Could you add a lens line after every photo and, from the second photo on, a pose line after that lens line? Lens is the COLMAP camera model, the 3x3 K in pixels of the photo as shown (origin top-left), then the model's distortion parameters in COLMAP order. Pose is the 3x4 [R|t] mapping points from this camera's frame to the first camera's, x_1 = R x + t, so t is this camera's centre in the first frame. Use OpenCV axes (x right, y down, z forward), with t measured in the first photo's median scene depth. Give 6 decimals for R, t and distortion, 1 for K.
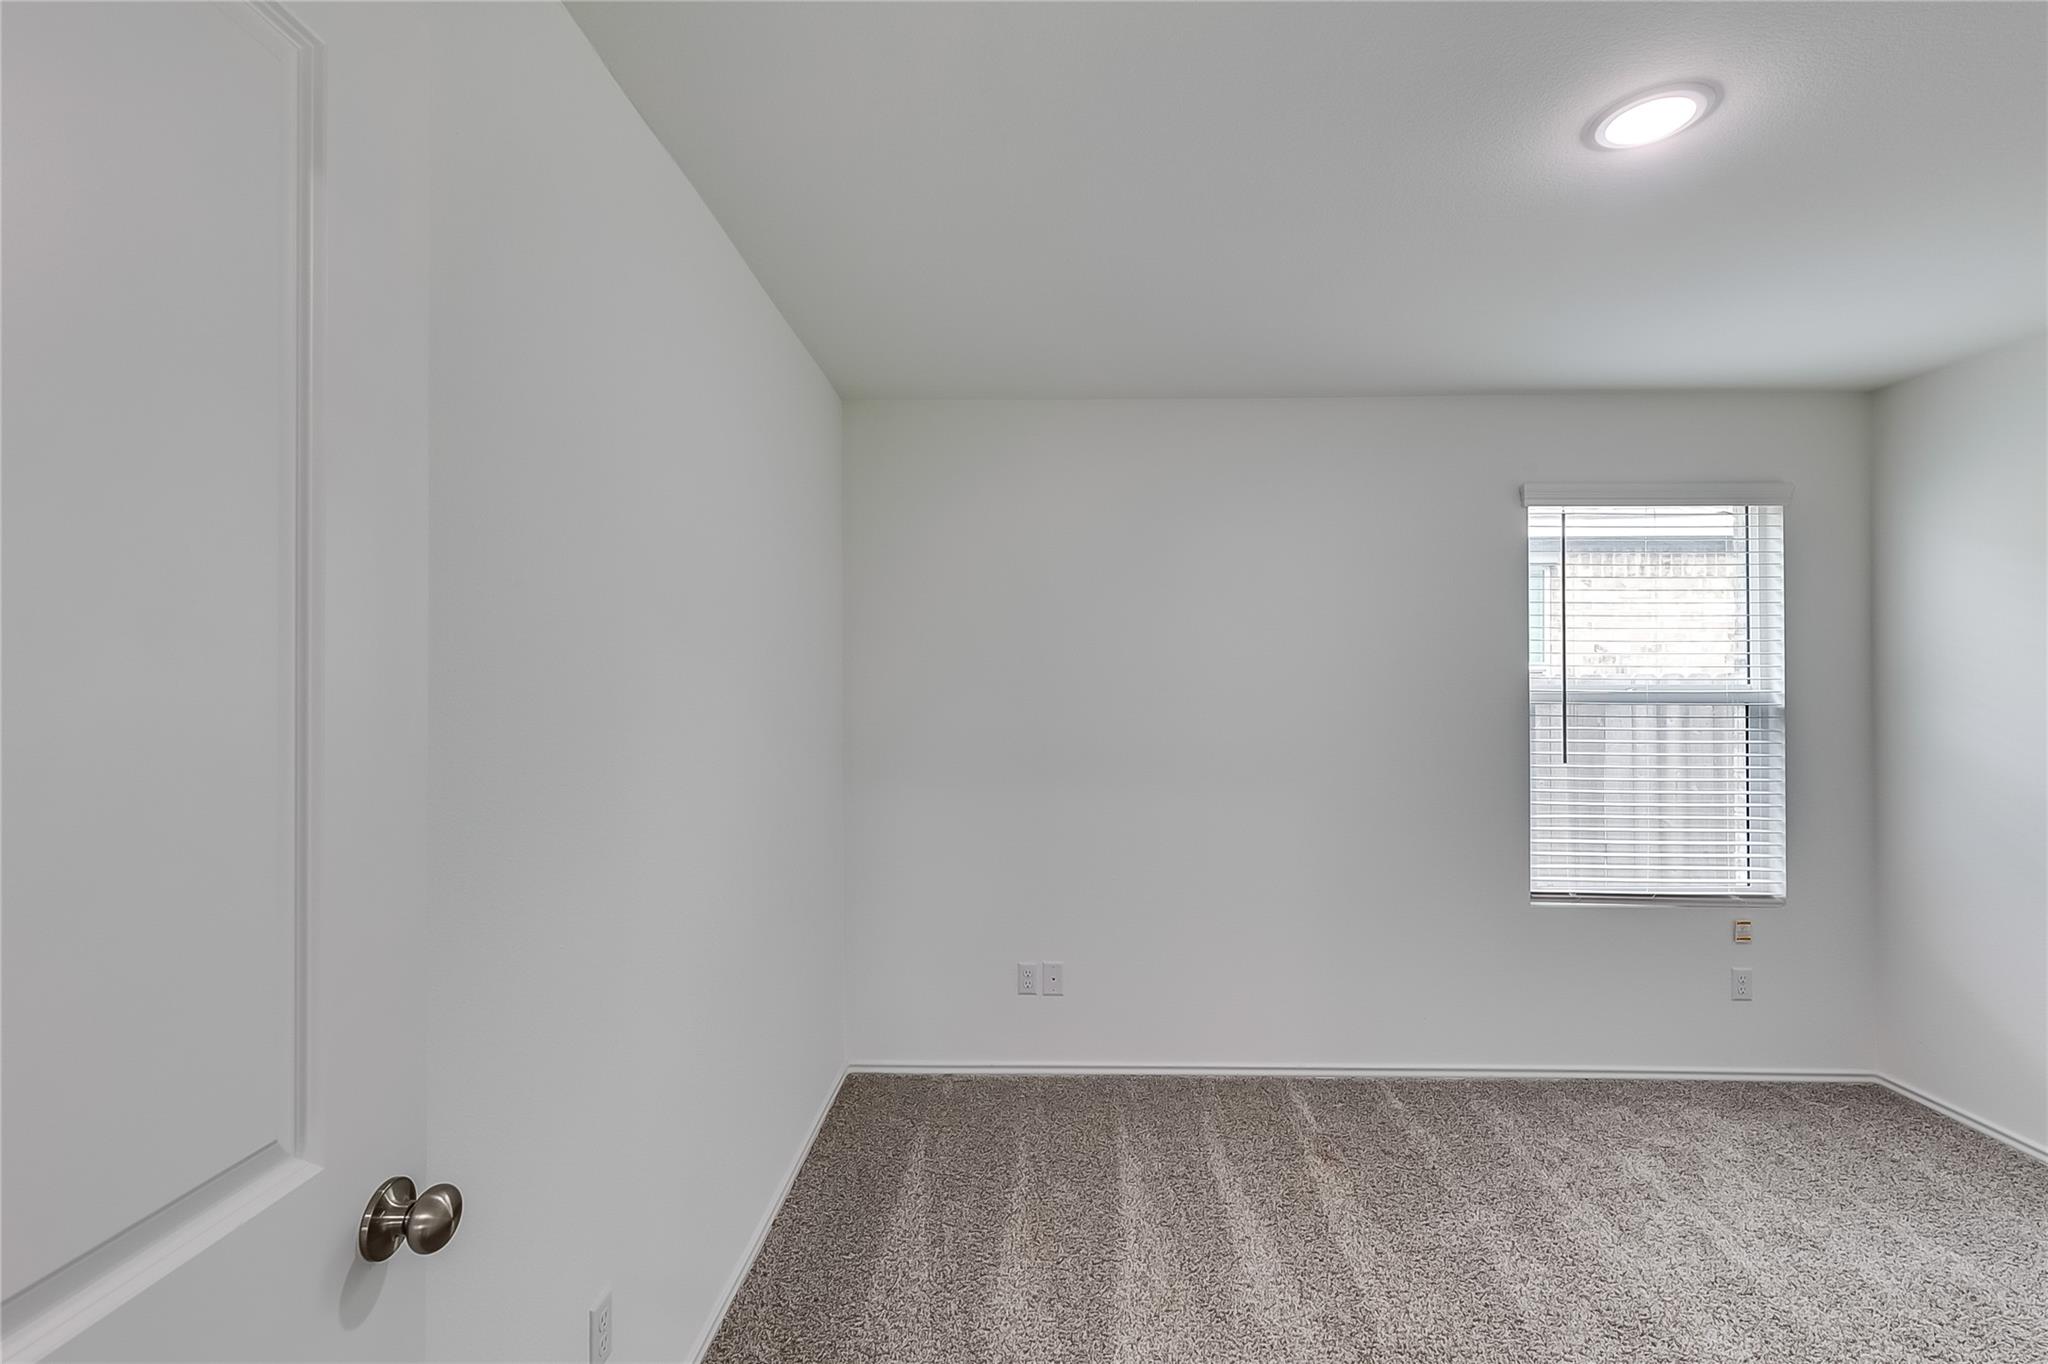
lens RADIAL K [[888.2, 0, 1024.0], [0, 888.2, 682.0], [0, 0, 1]] dist [-0.002584, -0.000640]
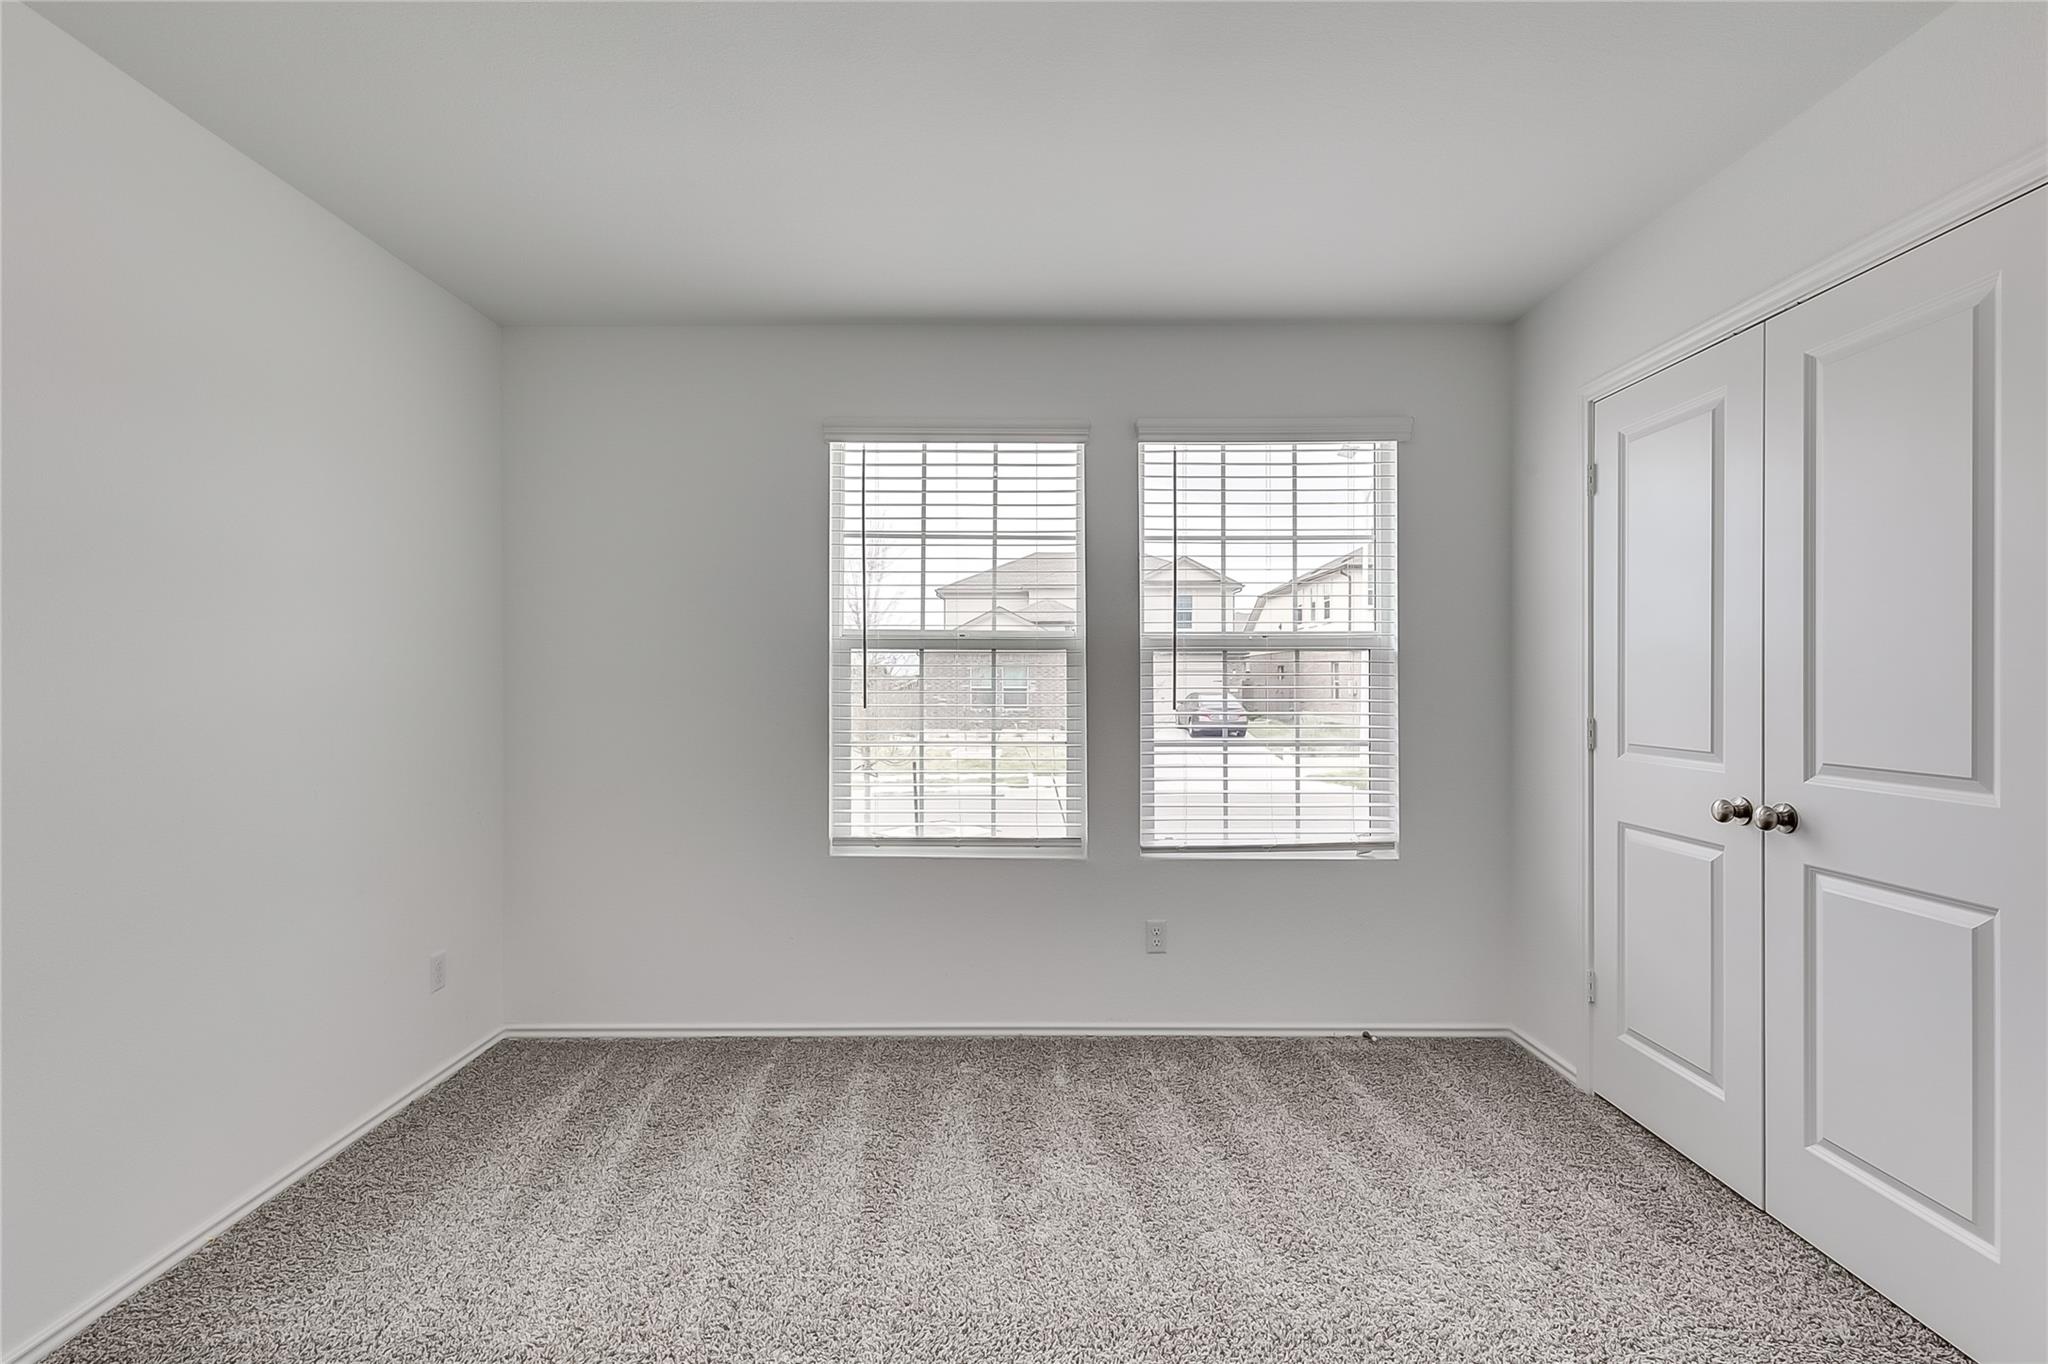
lens RADIAL K [[931.3, 0, 1030.5], [0, 931.3, 649.1], [0, 0, 1]] dist [0.006175, -0.000179]
pose [[0.999806, -0.003364, 0.019397, 0.428964], [0.002895, 0.999704, 0.024149, 0.000174], [-0.019473, -0.024088, 0.999520, -0.005741]]
